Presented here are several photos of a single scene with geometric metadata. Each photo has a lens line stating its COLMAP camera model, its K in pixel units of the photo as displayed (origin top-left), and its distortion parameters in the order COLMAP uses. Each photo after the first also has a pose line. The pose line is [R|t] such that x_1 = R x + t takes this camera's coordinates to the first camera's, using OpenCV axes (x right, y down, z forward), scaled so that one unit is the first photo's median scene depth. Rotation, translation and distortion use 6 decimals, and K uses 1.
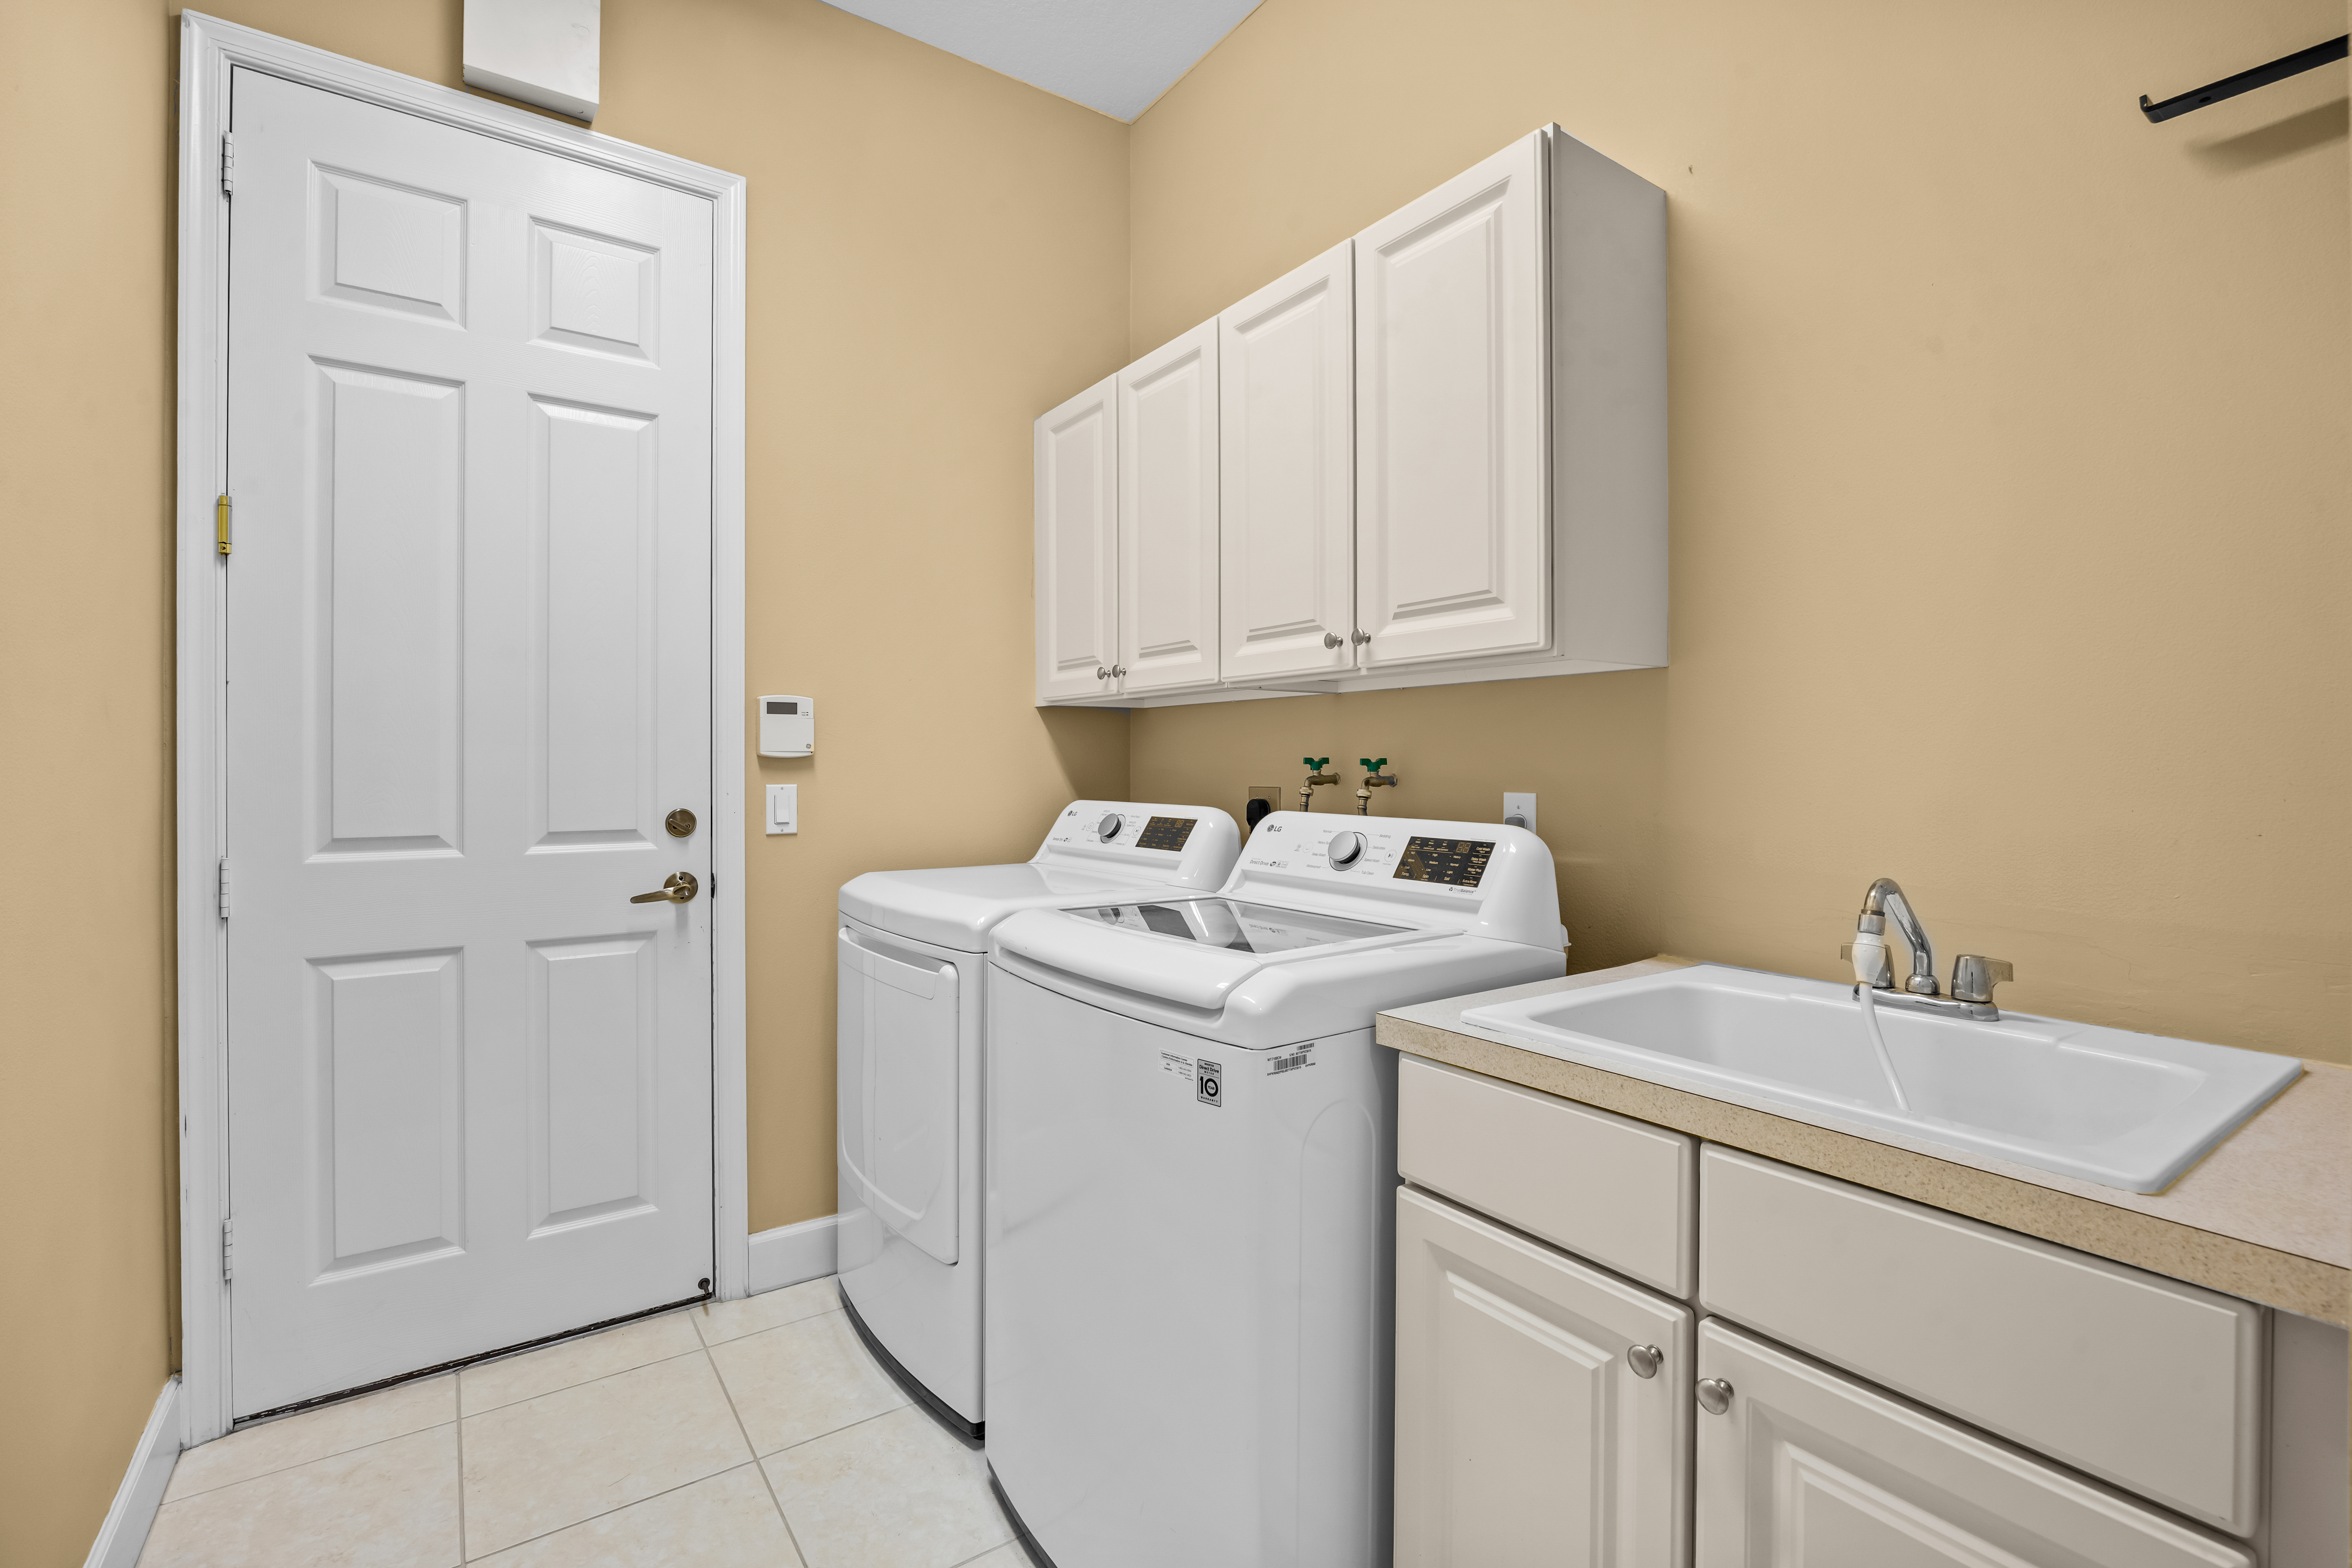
lens RADIAL K [[1040.8, 0, 1178.9], [0, 1040.8, 788.2], [0, 0, 1]] dist [-0.017722, 0.000976]
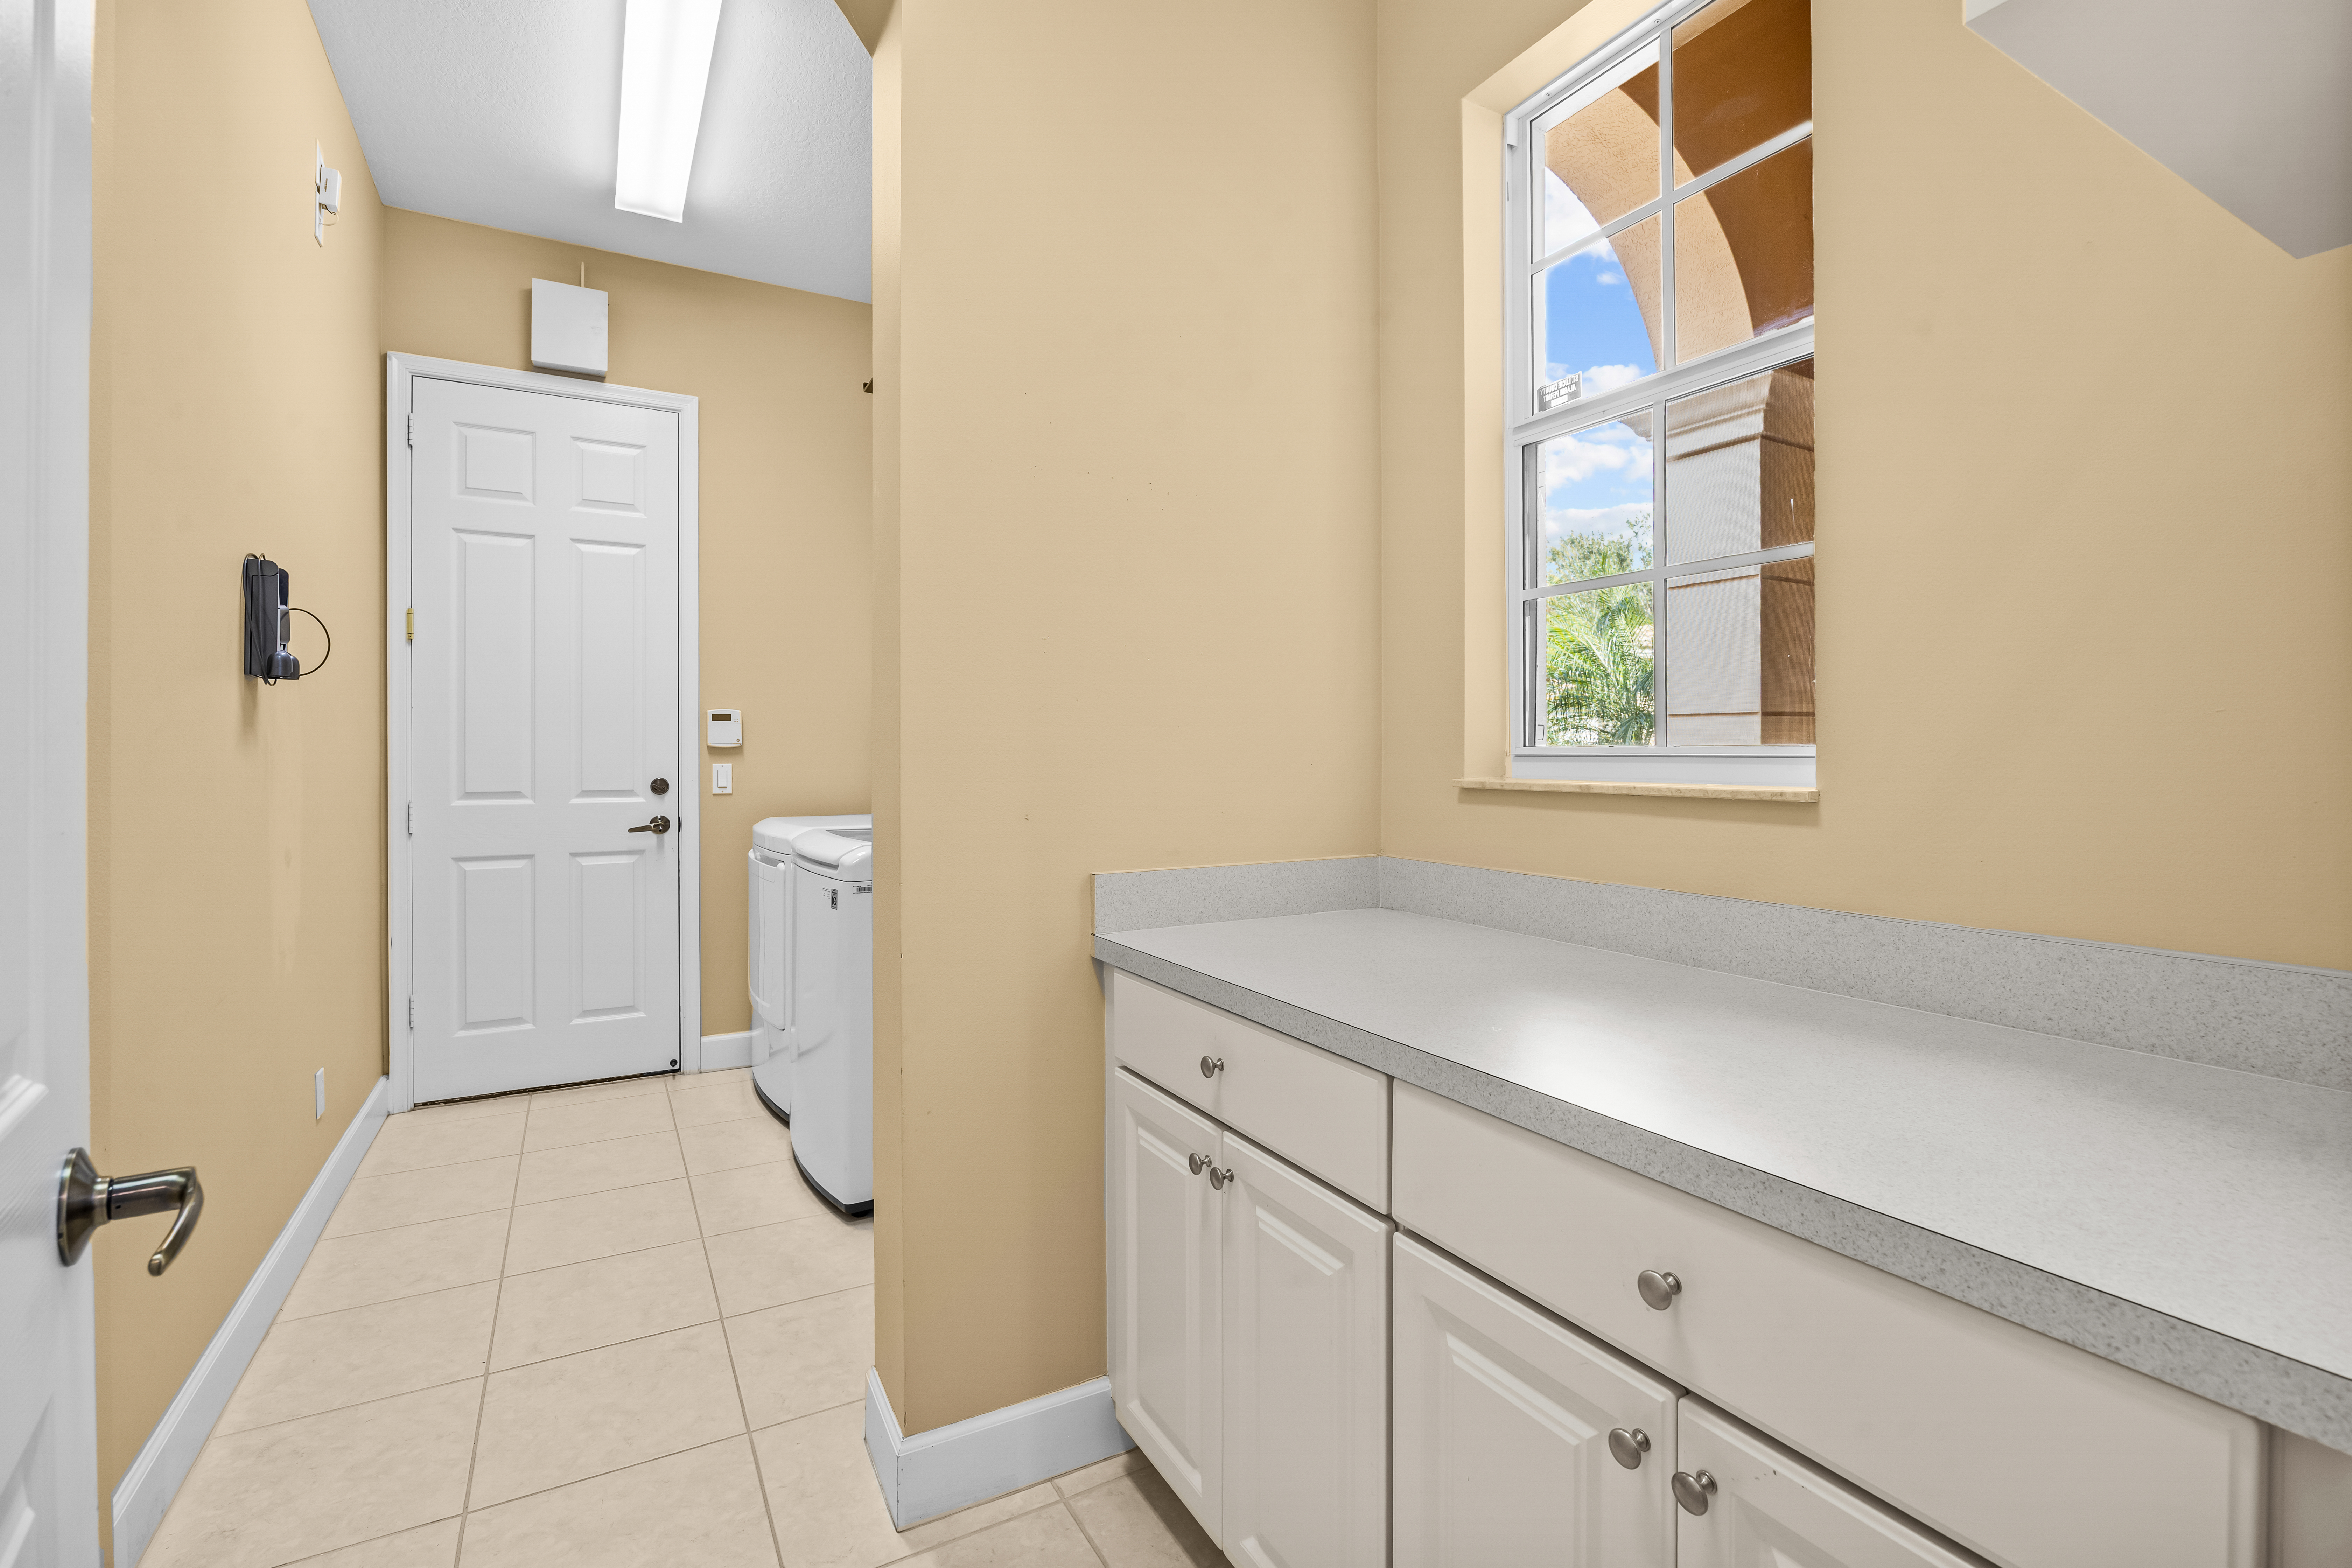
lens RADIAL K [[1018.7, 0, 1161.8], [0, 1018.7, 784.3], [0, 0, 1]] dist [-0.017397, 0.000219]
pose [[0.992915, 0.000442, -0.118825, 0.559478], [-0.000256, 0.999999, 0.001573, 0.029011], [0.118825, -0.001531, 0.992914, -0.573715]]
